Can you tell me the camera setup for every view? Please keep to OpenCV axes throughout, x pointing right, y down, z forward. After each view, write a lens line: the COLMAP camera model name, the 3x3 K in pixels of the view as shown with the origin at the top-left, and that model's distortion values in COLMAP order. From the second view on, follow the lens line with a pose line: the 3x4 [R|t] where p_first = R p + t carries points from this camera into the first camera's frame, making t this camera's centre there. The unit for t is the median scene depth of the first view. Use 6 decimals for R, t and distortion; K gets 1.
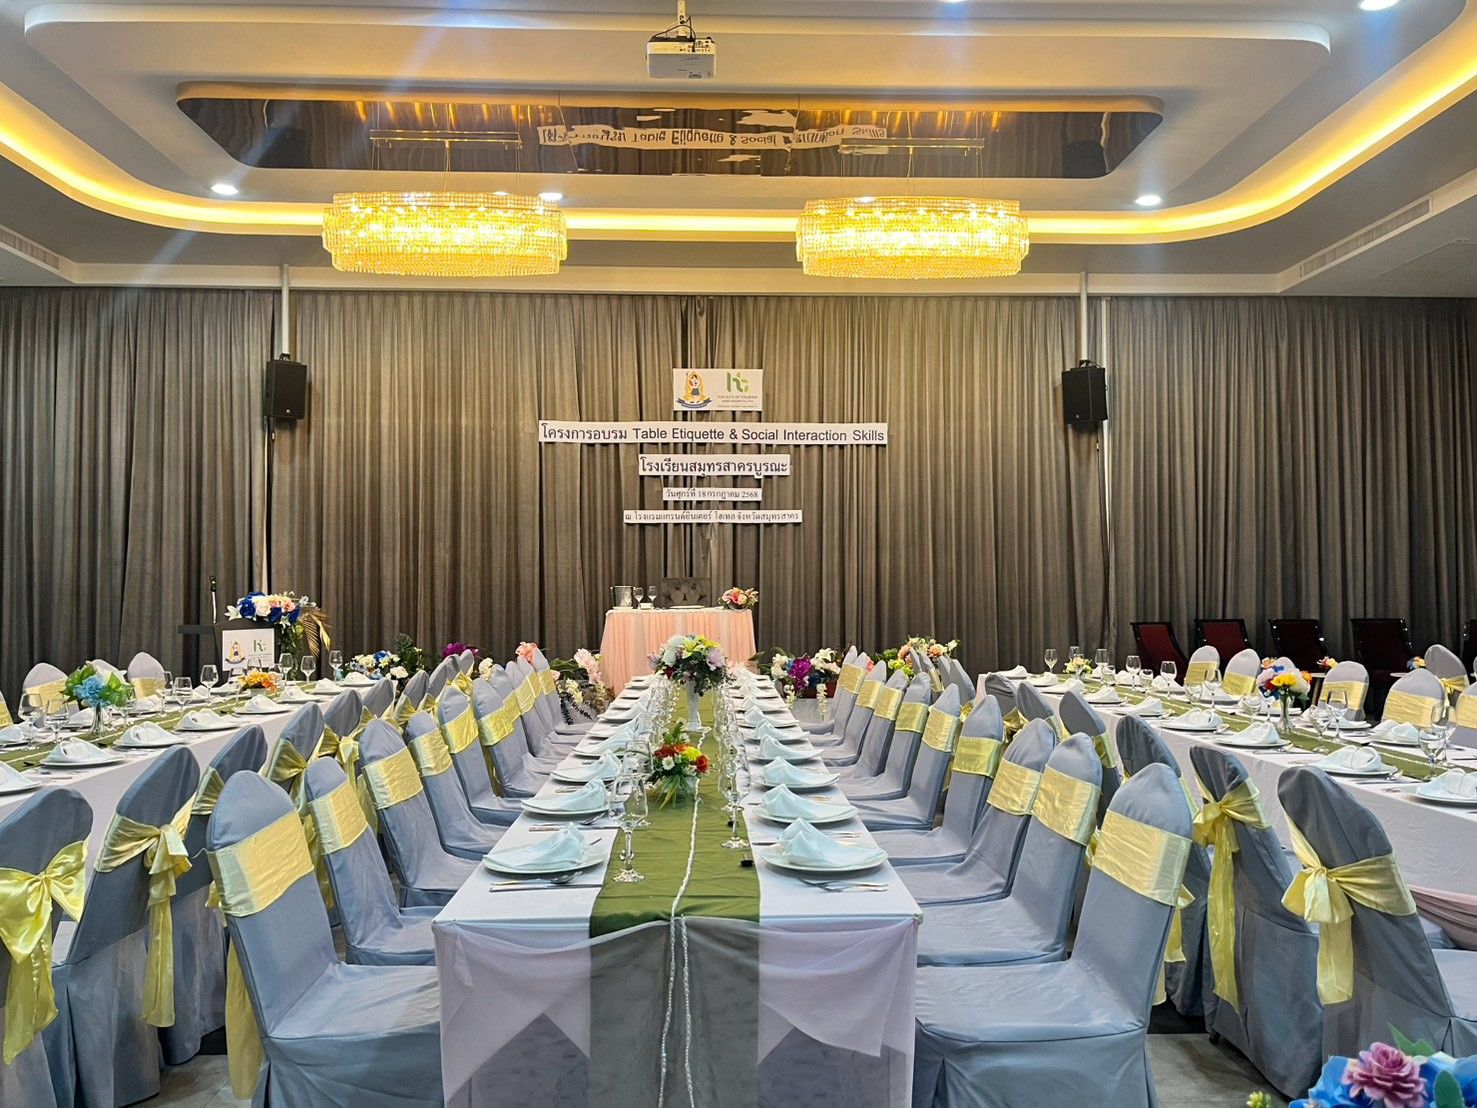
lens RADIAL K [[1090.8, 0, 738.5], [0, 1090.8, 554.0], [0, 0, 1]] dist [0.067357, -0.067968]
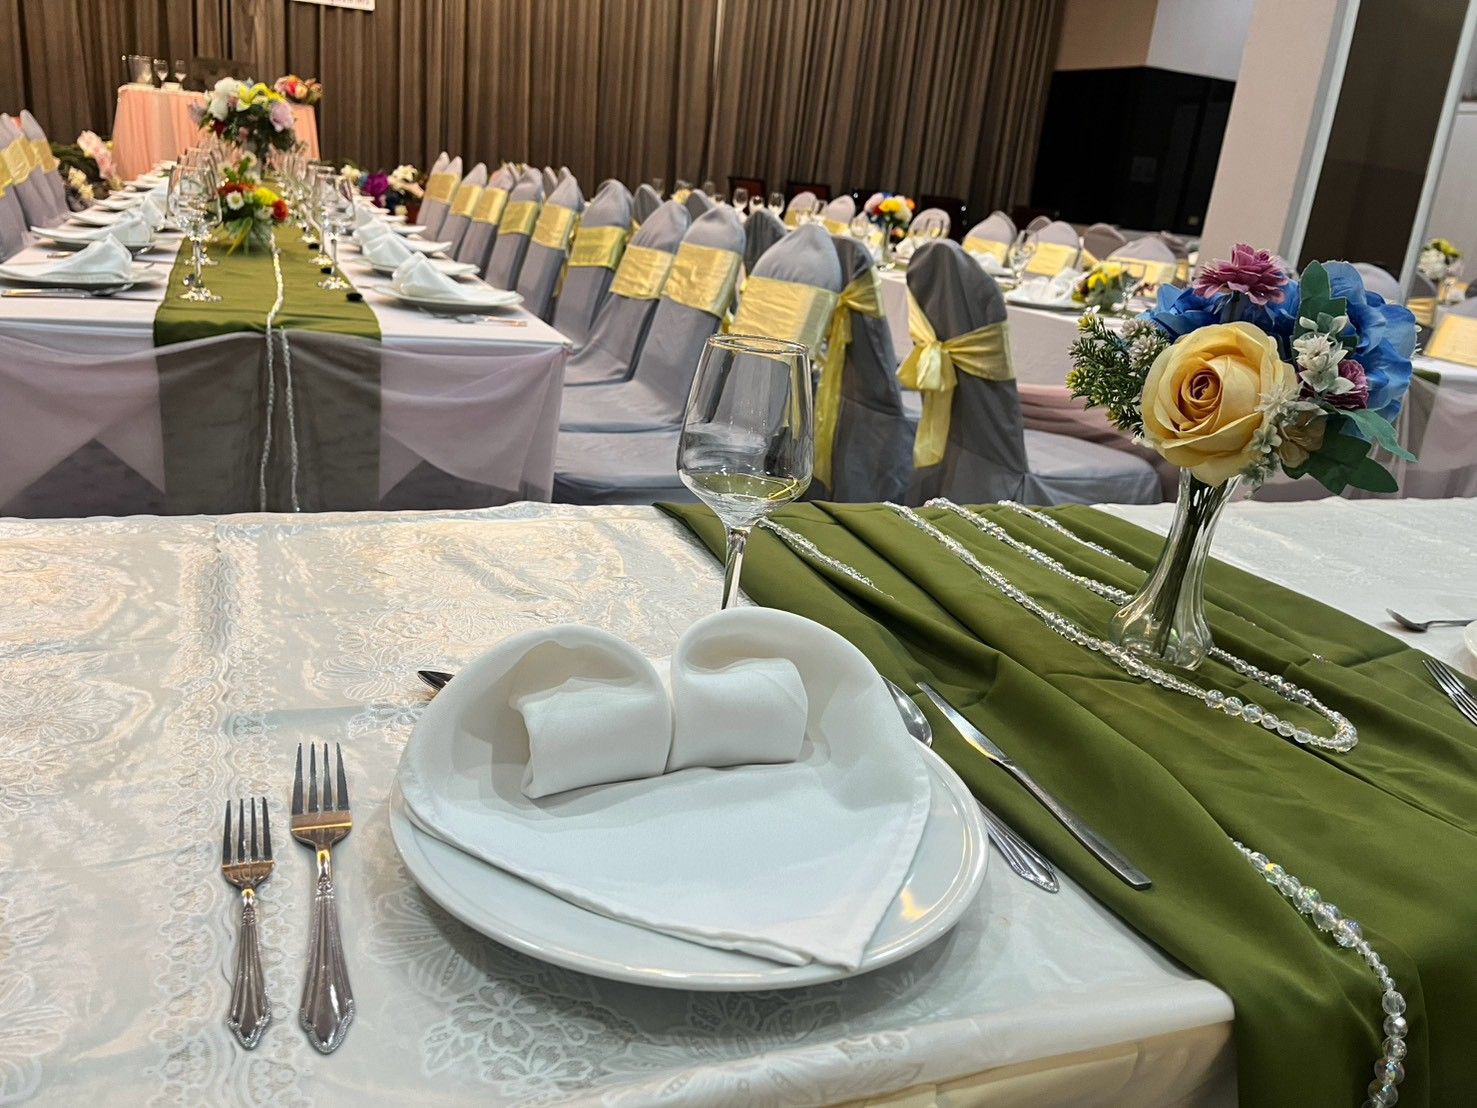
lens RADIAL K [[1132.2, 0, 738.5], [0, 1132.2, 554.0], [0, 0, 1]] dist [0.002690, -0.004217]
pose [[0.932310, -0.027212, 0.360635, -0.024879], [-0.110443, 0.928110, 0.355548, 0.088750], [-0.344384, -0.371310, 0.862281, 0.063298]]
